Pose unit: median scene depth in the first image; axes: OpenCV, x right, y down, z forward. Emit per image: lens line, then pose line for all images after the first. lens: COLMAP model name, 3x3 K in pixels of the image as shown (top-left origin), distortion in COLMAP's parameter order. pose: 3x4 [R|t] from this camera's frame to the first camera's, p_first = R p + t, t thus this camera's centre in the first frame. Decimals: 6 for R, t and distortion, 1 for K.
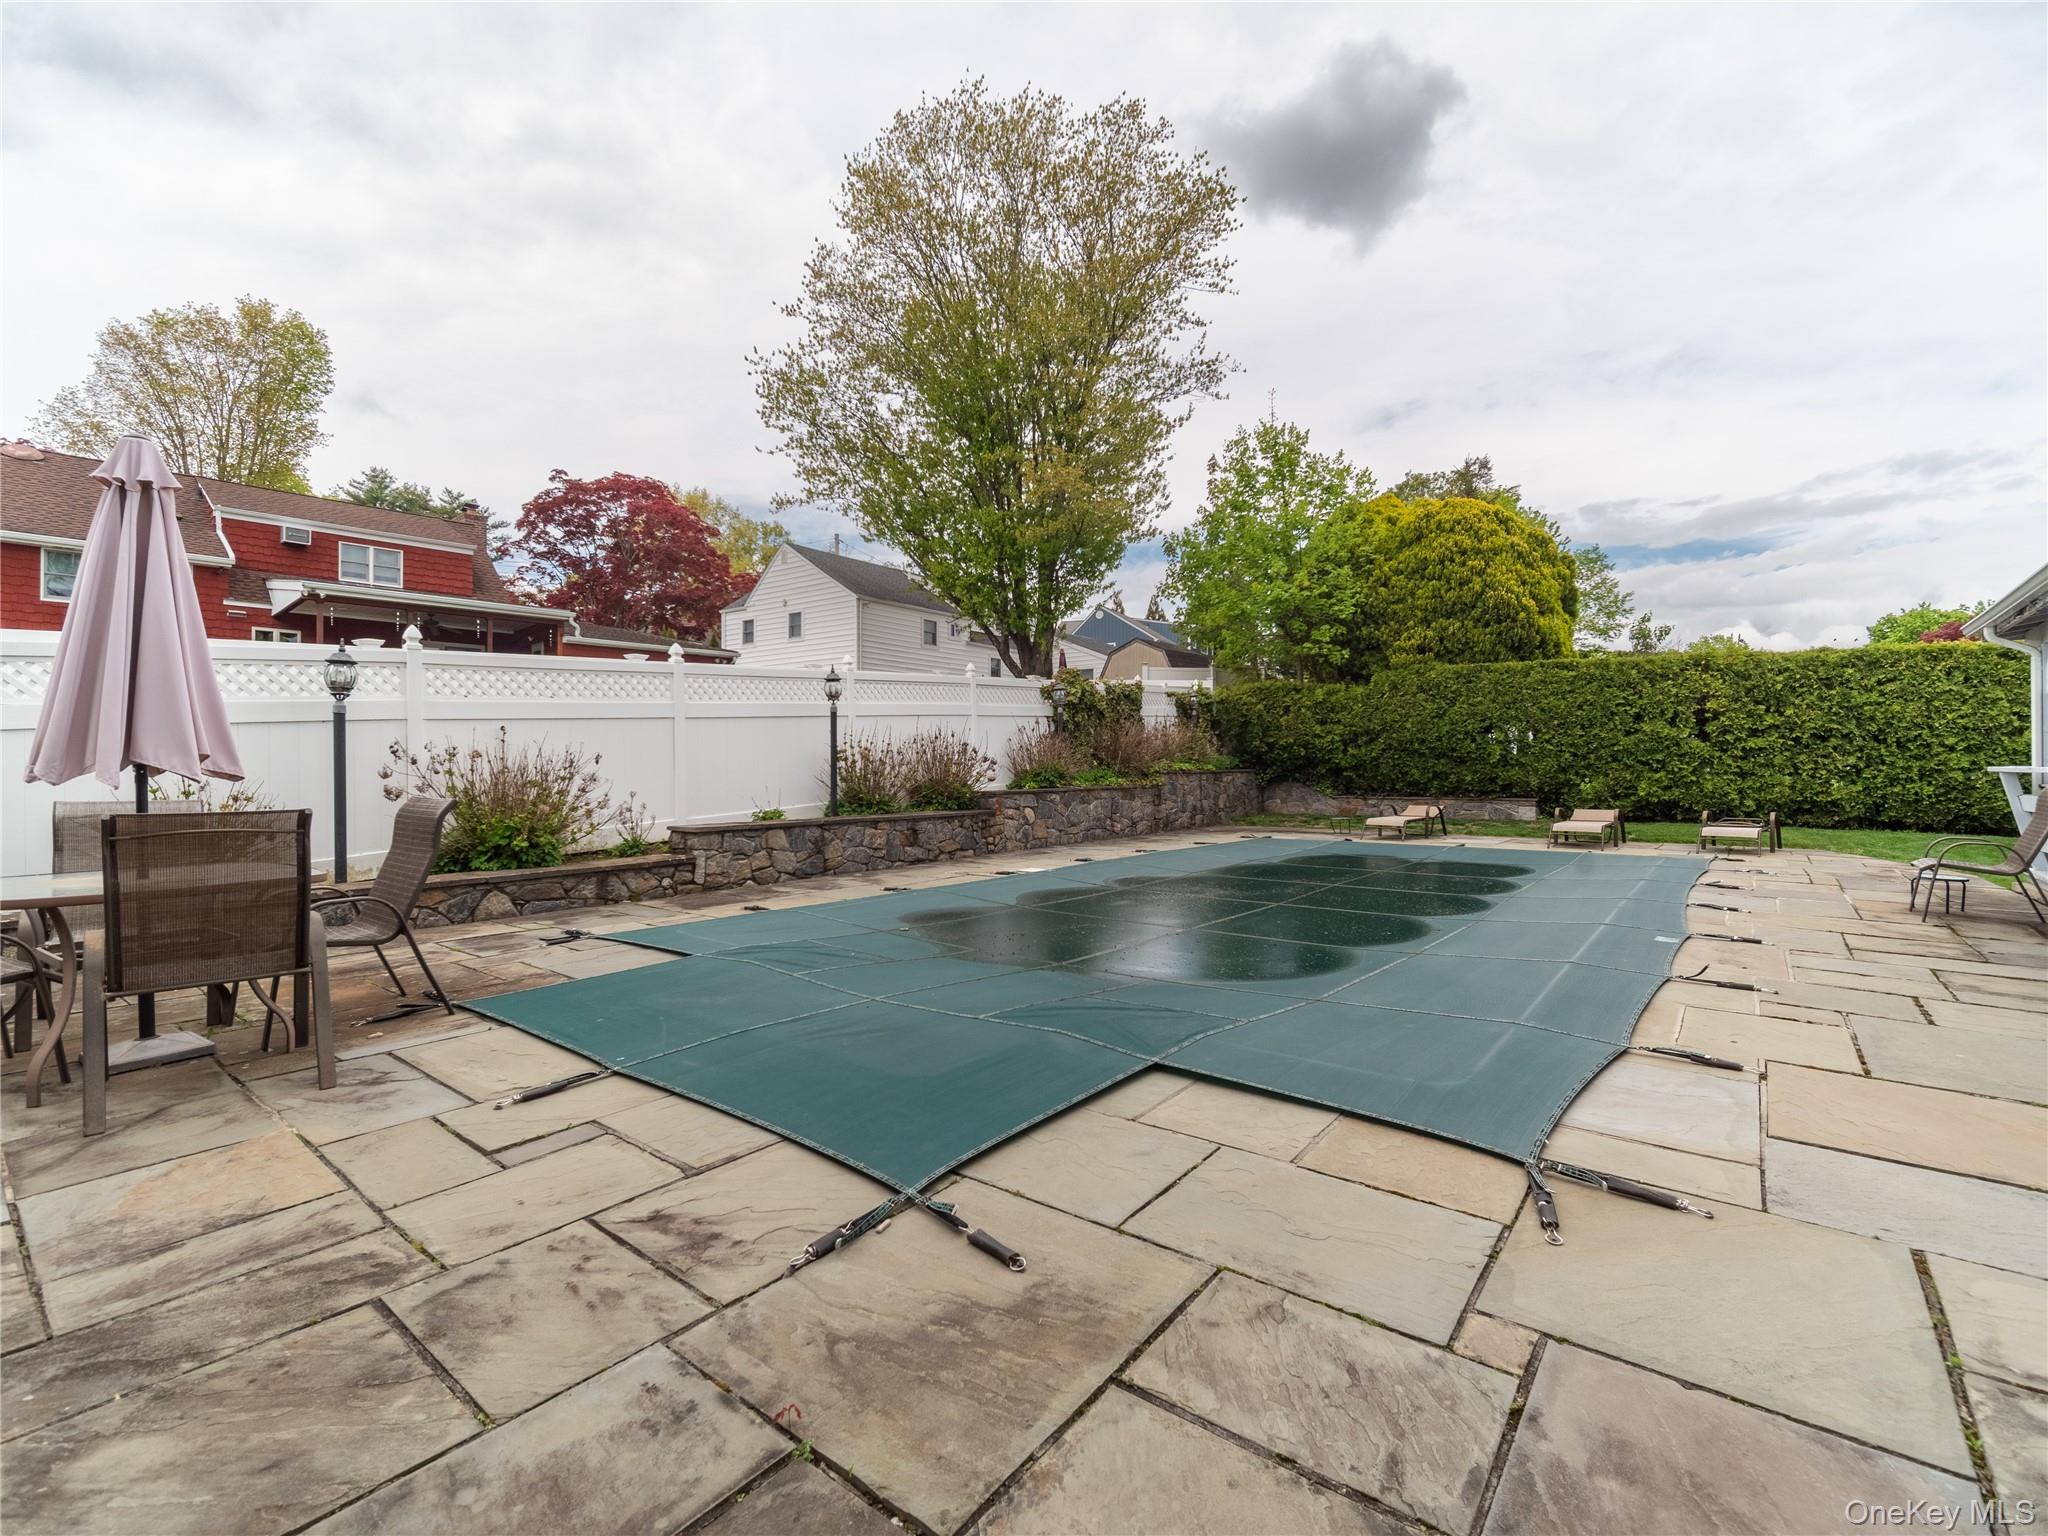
lens RADIAL K [[903.4, 0, 1025.8], [0, 903.4, 762.6], [0, 0, 1]] dist [0.008726, -0.009981]
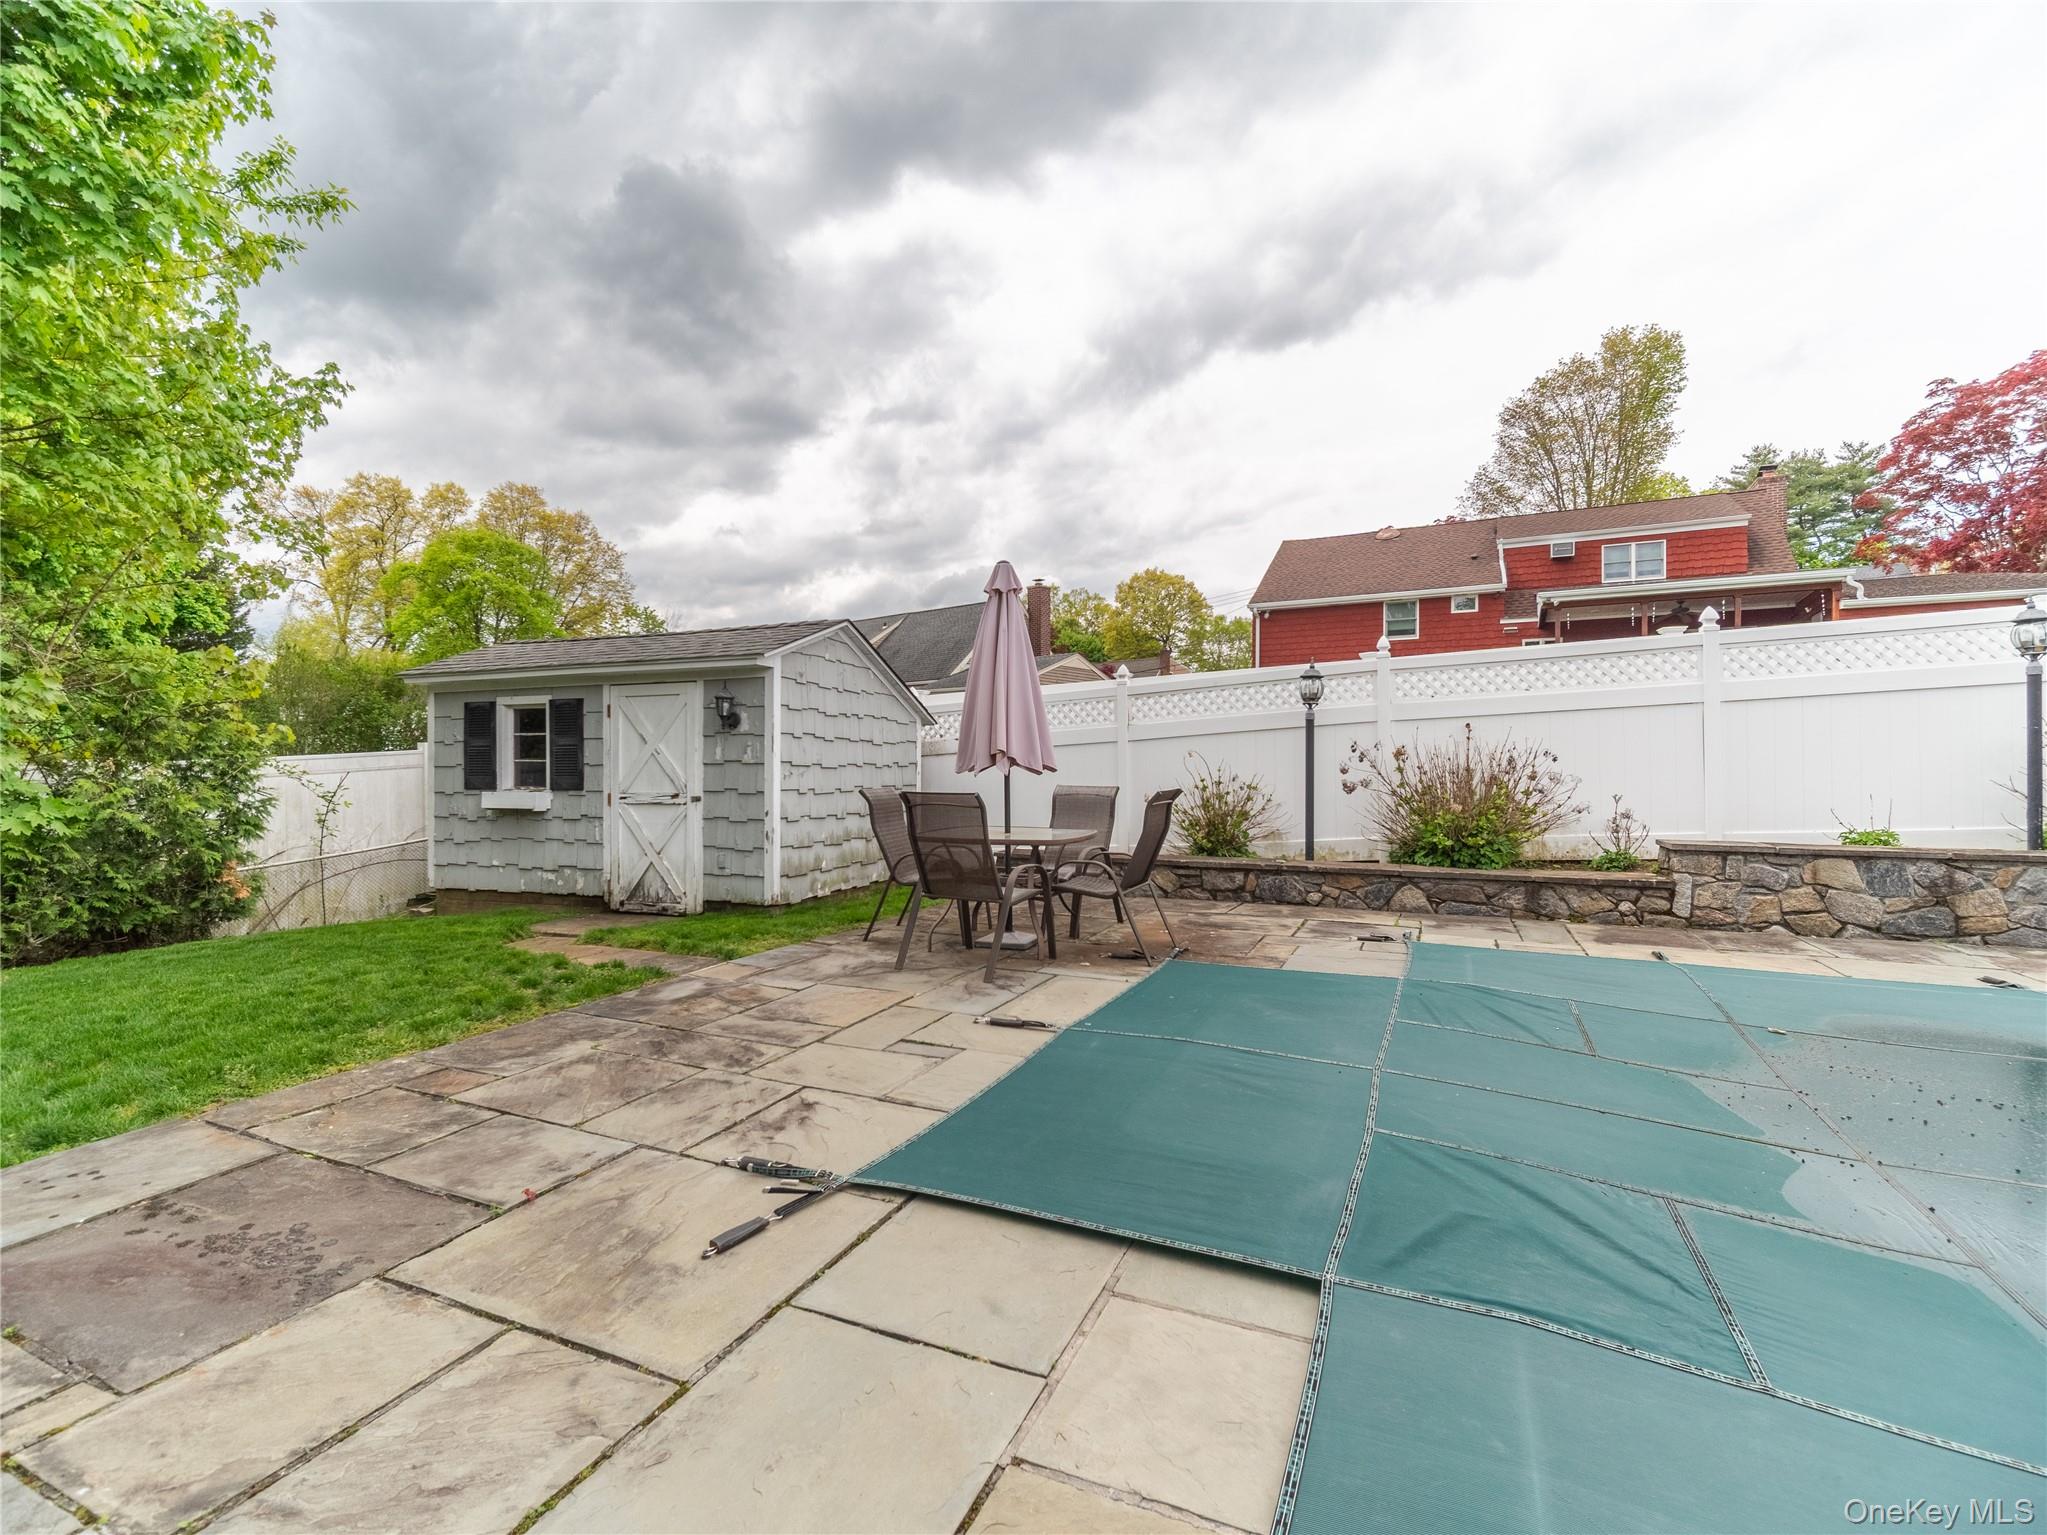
lens RADIAL K [[912.0, 0, 1020.2], [0, 912.0, 772.8], [0, 0, 1]] dist [0.004858, -0.007792]
pose [[0.246137, 0.014262, -0.969130, 0.316746], [0.001412, 0.999885, 0.015074, -0.002516], [0.969234, -0.005079, 0.246089, 0.319103]]
